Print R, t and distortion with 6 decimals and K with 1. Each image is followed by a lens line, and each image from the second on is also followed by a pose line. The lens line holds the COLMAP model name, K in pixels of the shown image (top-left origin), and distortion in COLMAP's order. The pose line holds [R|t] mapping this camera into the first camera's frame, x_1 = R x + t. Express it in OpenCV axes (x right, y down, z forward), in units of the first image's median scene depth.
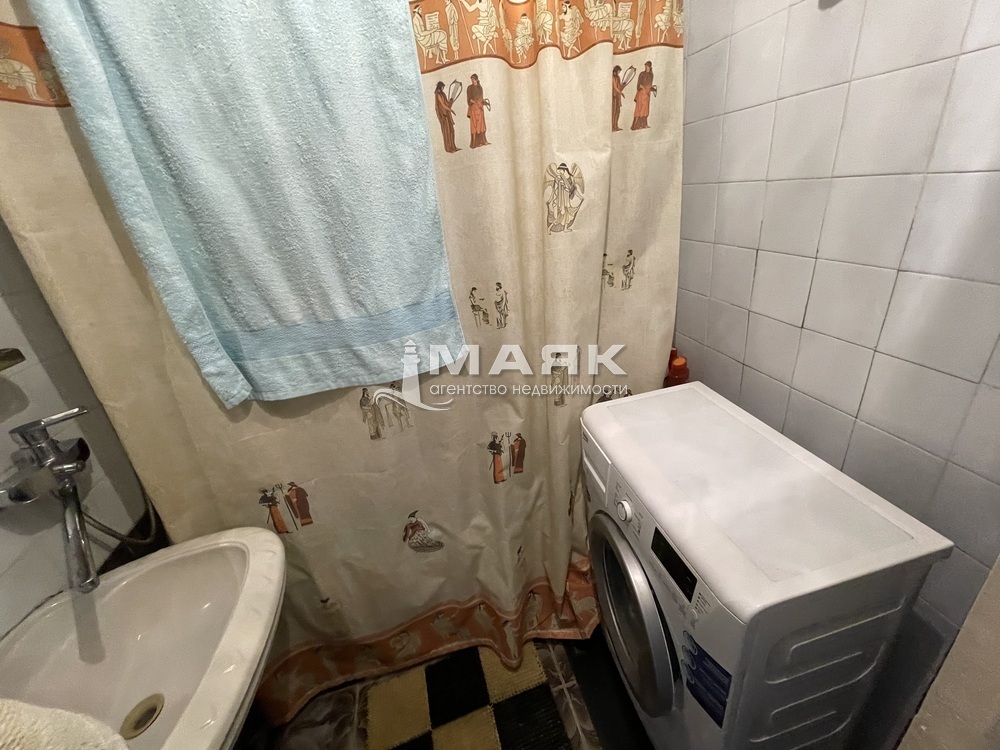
lens RADIAL K [[403.4, 0, 500.2], [0, 403.4, 373.2], [0, 0, 1]] dist [-0.002248, 0.000635]
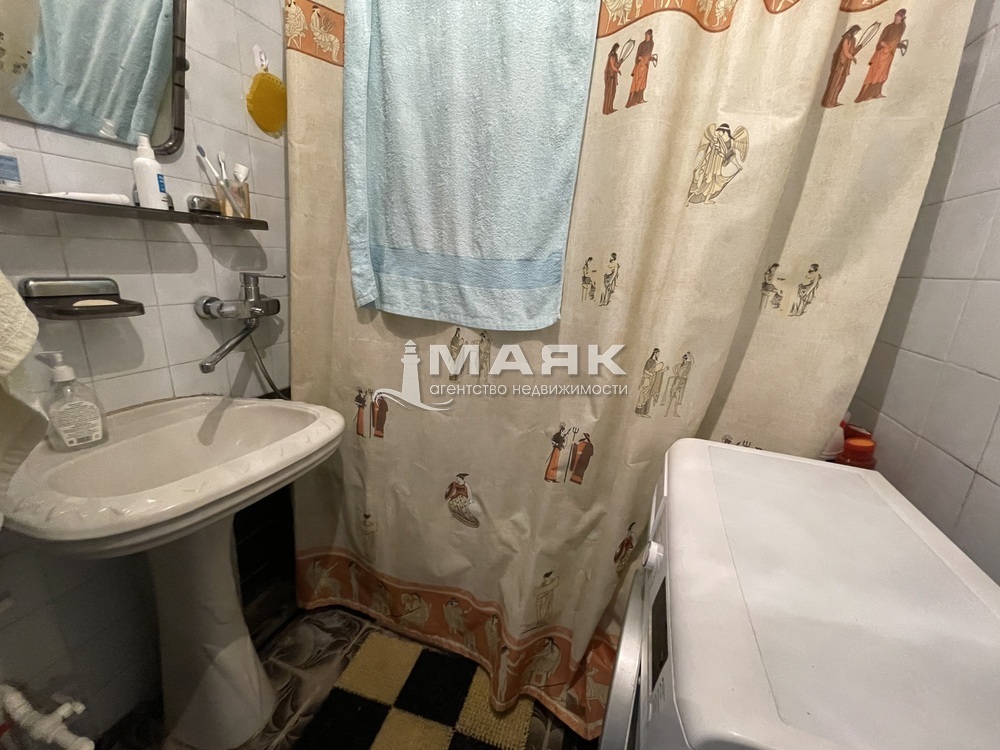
lens RADIAL K [[403.4, 0, 502.2], [0, 403.4, 372.6], [0, 0, 1]] dist [-0.002248, 0.000635]
pose [[0.824380, 0.312584, -0.471899, 0.294131], [-0.376868, 0.925146, -0.045554, 0.153913], [0.422336, 0.215398, 0.880475, 0.156844]]
